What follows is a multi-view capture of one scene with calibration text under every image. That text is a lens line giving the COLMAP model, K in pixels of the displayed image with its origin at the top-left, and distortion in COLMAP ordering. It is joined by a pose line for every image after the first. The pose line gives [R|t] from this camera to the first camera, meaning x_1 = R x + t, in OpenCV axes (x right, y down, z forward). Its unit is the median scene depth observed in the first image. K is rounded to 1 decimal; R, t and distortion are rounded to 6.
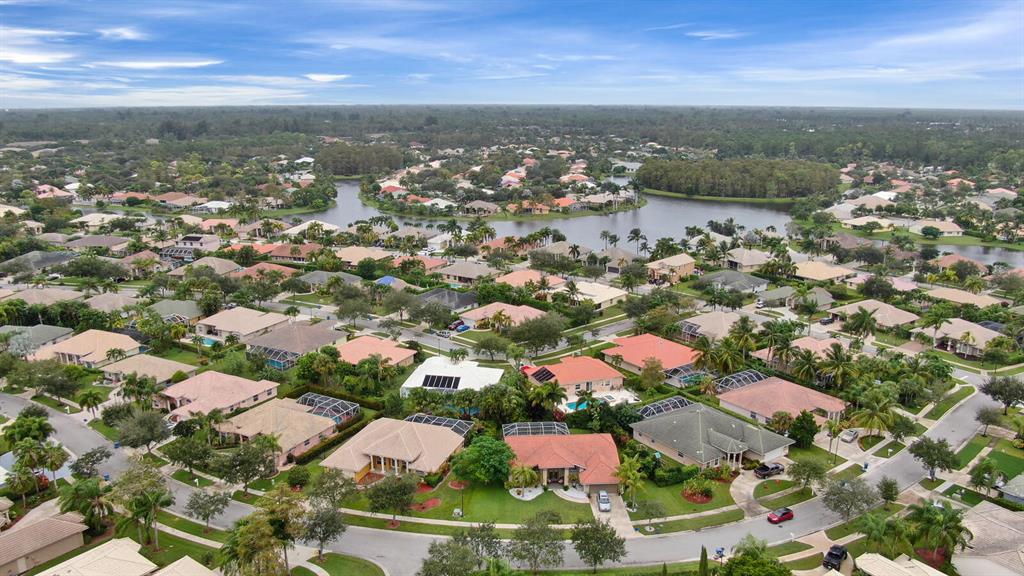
lens RADIAL K [[766.7, 0, 520.9], [0, 766.7, 289.0], [0, 0, 1]] dist [-0.018590, 0.001121]
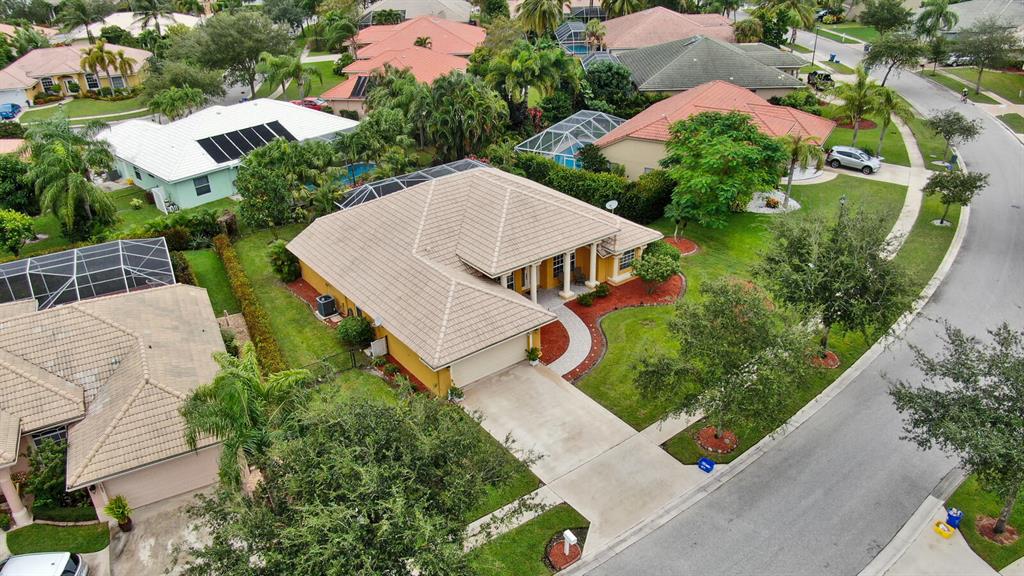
lens RADIAL K [[763.6, 0, 512.0], [0, 763.6, 288.0], [0, 0, 1]] dist [-0.021747, 0.003638]
pose [[0.569713, -0.401628, 0.717023, -0.282515], [0.238135, 0.915701, 0.323703, 0.078125], [-0.786587, -0.013669, 0.617328, 0.527263]]
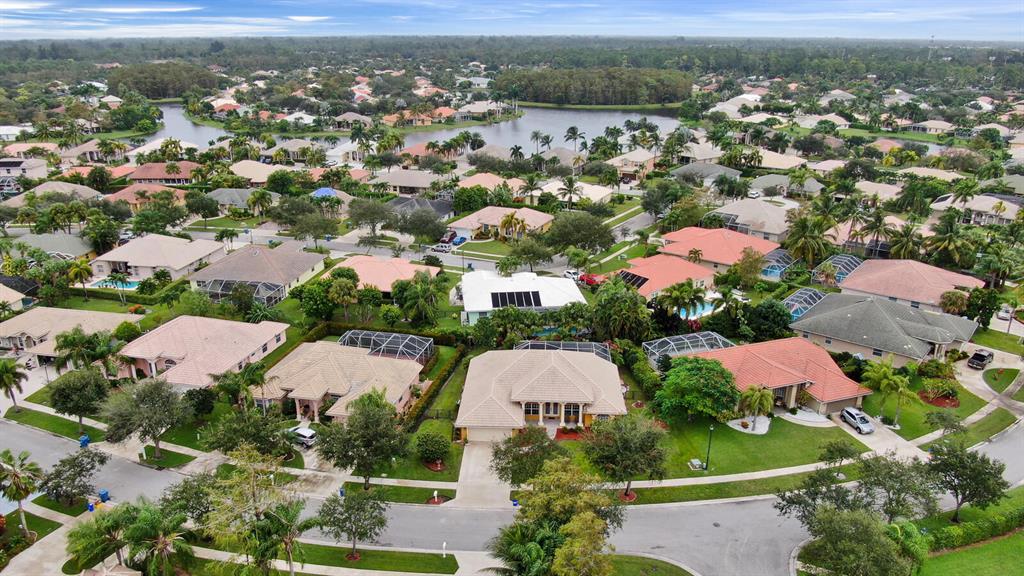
lens RADIAL K [[763.6, 0, 512.0], [0, 763.6, 288.0], [0, 0, 1]] dist [-0.021747, 0.003638]
pose [[0.963020, -0.090090, 0.253924, -0.243205], [0.069313, 0.993560, 0.089634, 0.035384], [-0.260363, -0.068719, 0.963062, 0.233068]]
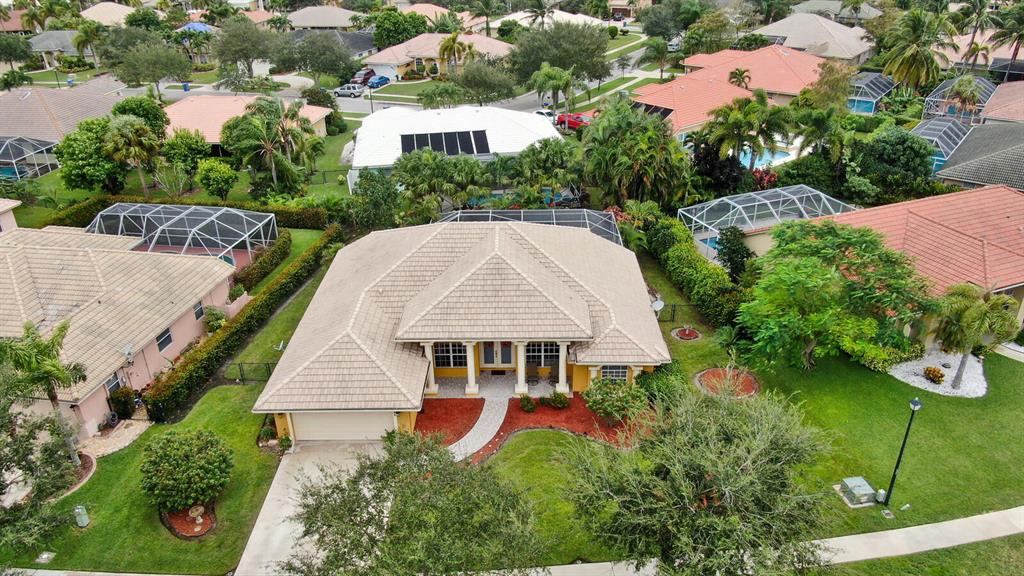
lens RADIAL K [[763.6, 0, 512.0], [0, 763.6, 288.0], [0, 0, 1]] dist [-0.021747, 0.003638]
pose [[0.953293, -0.154666, 0.259444, -0.156114], [0.098120, 0.970938, 0.218291, 0.089921], [-0.285666, -0.182639, 0.940764, 0.475681]]
